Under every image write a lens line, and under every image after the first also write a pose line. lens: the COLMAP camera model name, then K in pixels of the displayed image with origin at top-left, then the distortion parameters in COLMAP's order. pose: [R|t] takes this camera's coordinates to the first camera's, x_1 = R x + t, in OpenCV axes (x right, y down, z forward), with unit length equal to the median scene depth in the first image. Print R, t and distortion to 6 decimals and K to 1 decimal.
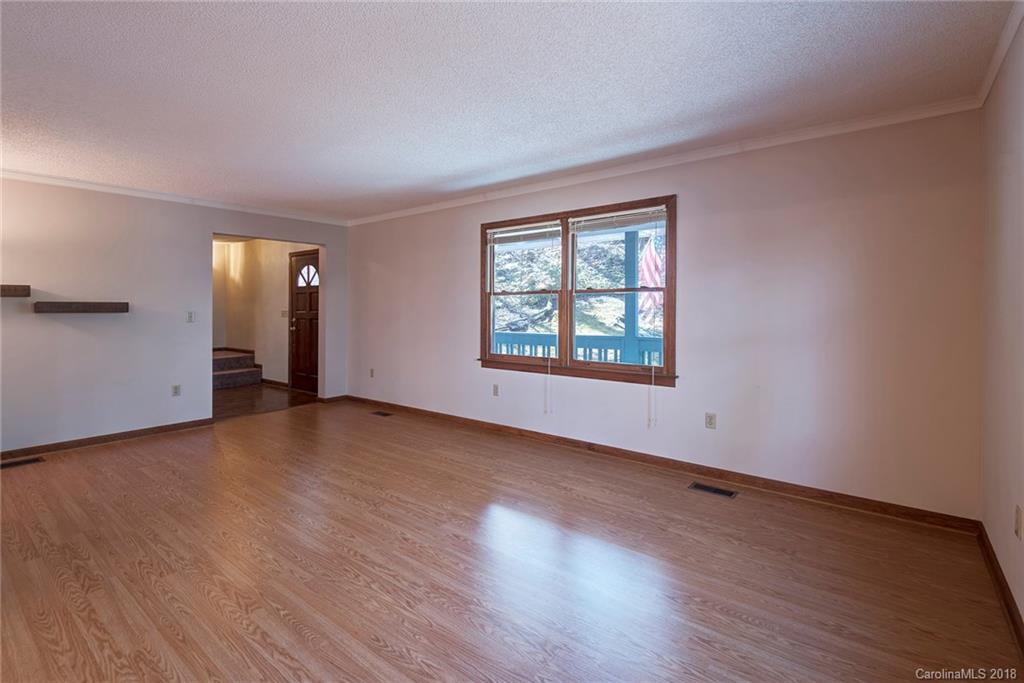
lens RADIAL K [[473.9, 0, 517.0], [0, 473.9, 324.0], [0, 0, 1]] dist [0.010620, -0.002878]
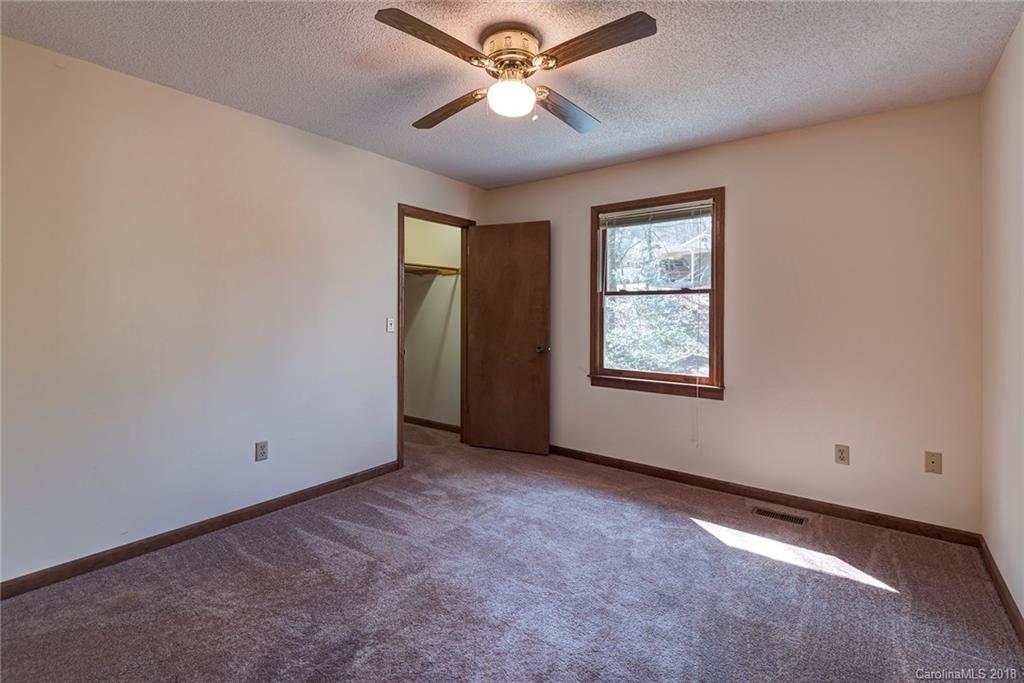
lens RADIAL K [[473.9, 0, 484.2], [0, 473.9, 319.3], [0, 0, 1]] dist [0.010620, -0.002878]
pose [[0.999972, 0.003445, 0.006663, -0.132178], [-0.003325, 0.999833, -0.017962, -0.002809], [-0.006724, 0.017939, 0.999816, 0.102833]]
